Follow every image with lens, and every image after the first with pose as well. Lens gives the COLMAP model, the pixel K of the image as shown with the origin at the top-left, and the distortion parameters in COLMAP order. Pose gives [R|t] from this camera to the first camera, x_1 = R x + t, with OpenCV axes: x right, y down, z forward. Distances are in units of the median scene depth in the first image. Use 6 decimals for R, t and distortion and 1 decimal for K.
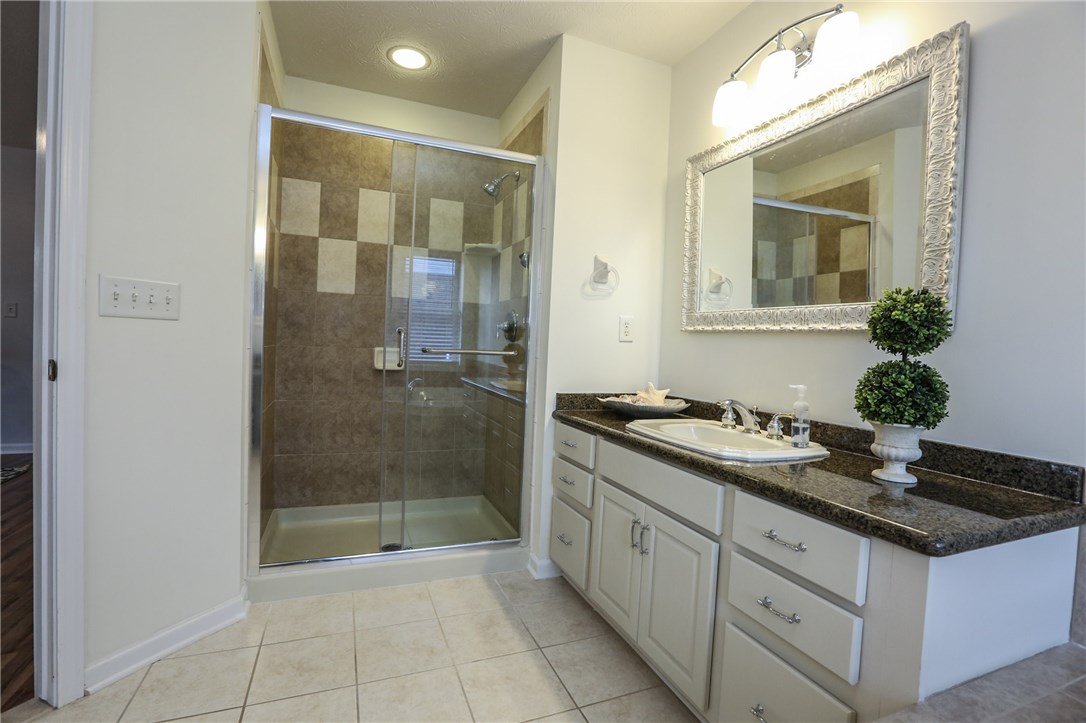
lens RADIAL K [[493.3, 0, 545.2], [0, 493.3, 365.2], [0, 0, 1]] dist [-0.037976, 0.011153]
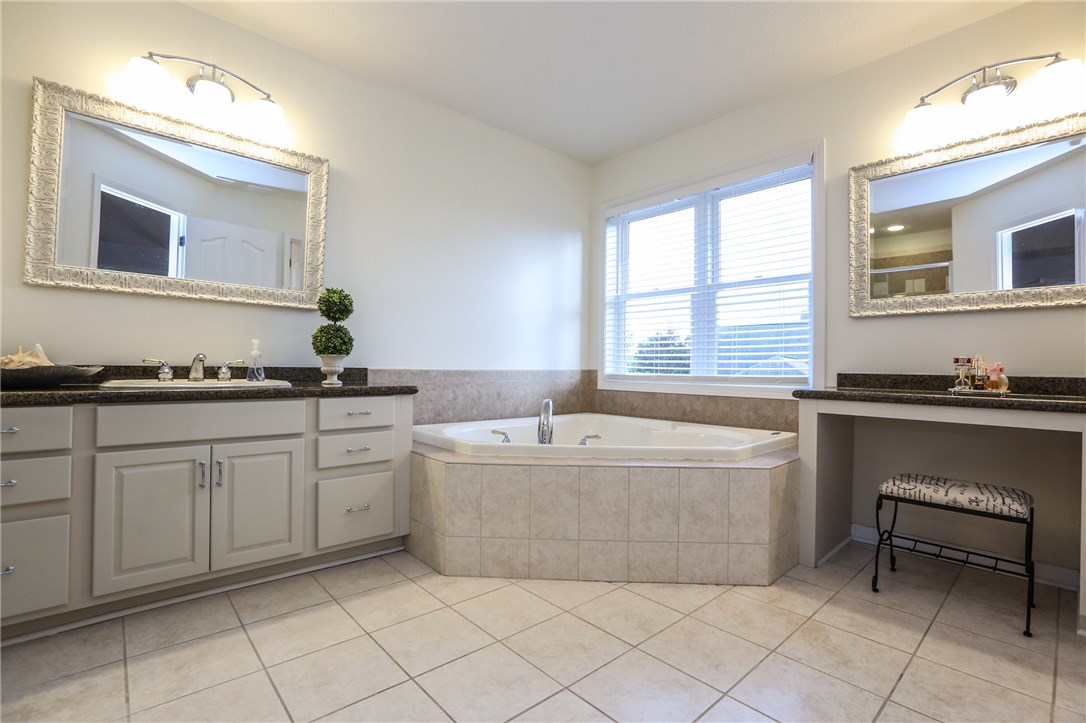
lens RADIAL K [[493.3, 0, 545.7], [0, 493.3, 359.4], [0, 0, 1]] dist [-0.037976, 0.011153]
pose [[-0.332917, -0.030020, 0.942478, -1.141584], [0.008995, 0.999347, 0.035008, 0.057084], [-0.942913, 0.020132, -0.332430, 0.667654]]
